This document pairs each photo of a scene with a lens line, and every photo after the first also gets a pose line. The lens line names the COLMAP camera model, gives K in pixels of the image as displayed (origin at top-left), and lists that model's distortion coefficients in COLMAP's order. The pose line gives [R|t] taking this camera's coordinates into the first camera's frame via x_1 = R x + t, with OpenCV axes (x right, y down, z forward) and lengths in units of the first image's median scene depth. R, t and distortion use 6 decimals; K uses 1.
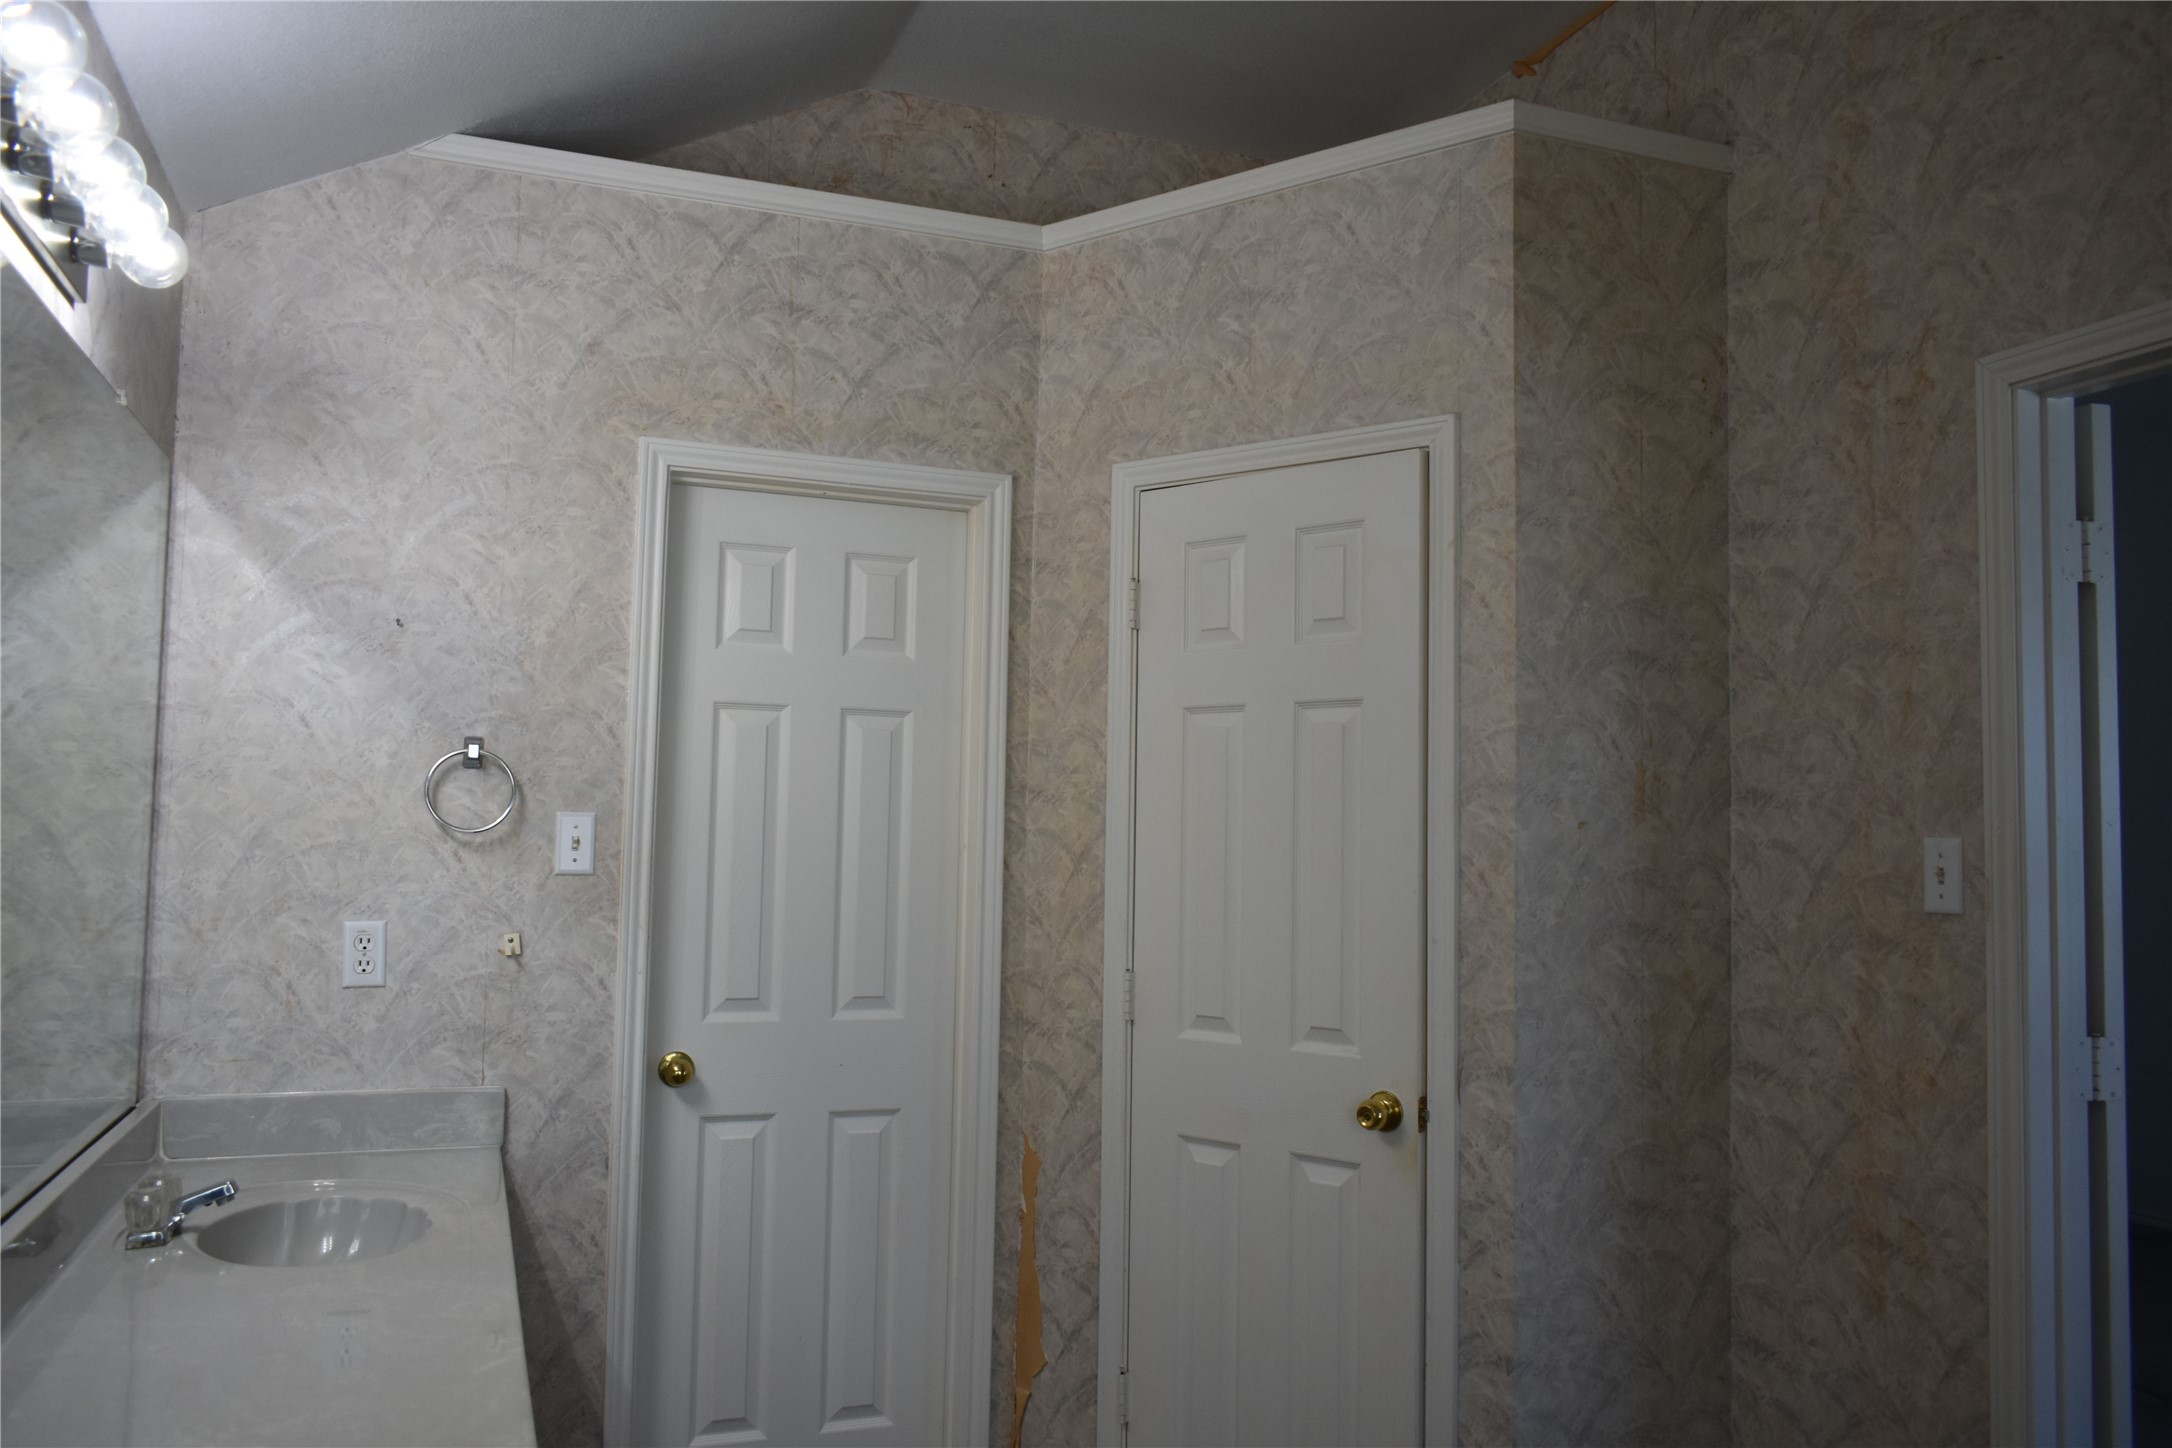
lens RADIAL K [[1638.0, 0, 1078.1], [0, 1638.0, 720.1], [0, 0, 1]] dist [-0.028517, 0.010162]
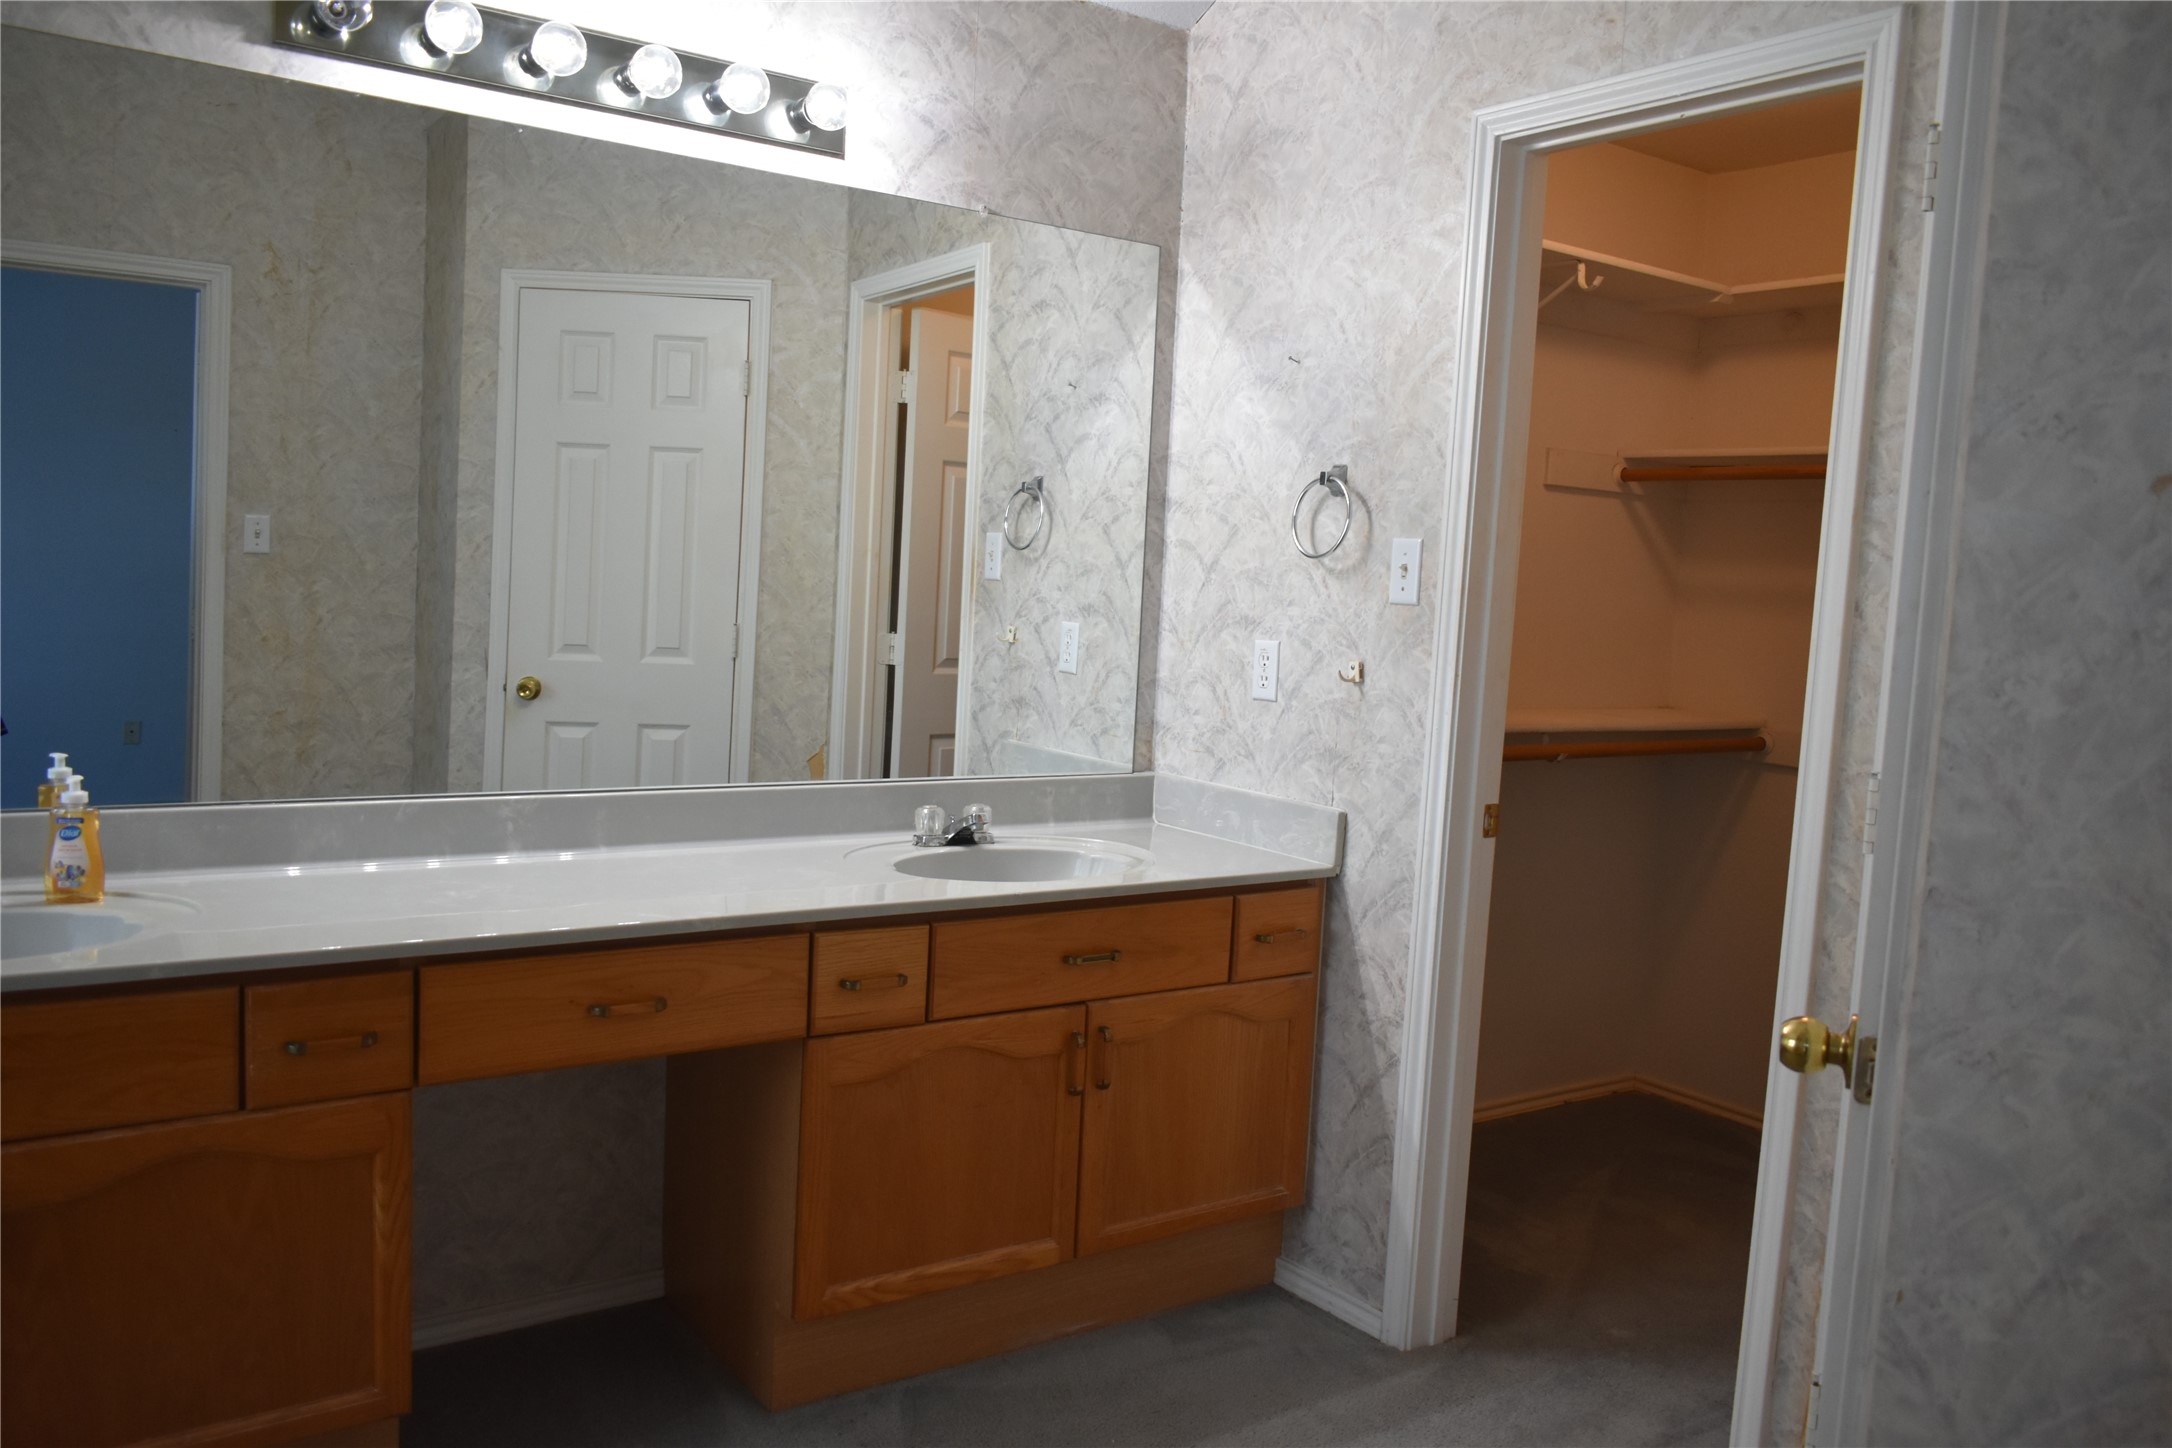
lens RADIAL K [[1638.0, 0, 1078.8], [0, 1638.0, 726.3], [0, 0, 1]] dist [-0.028517, 0.010162]
pose [[0.251981, 0.083675, -0.964108, 0.577833], [0.019555, 0.995611, 0.091520, 0.075420], [0.967535, -0.041914, 0.249239, 0.583451]]
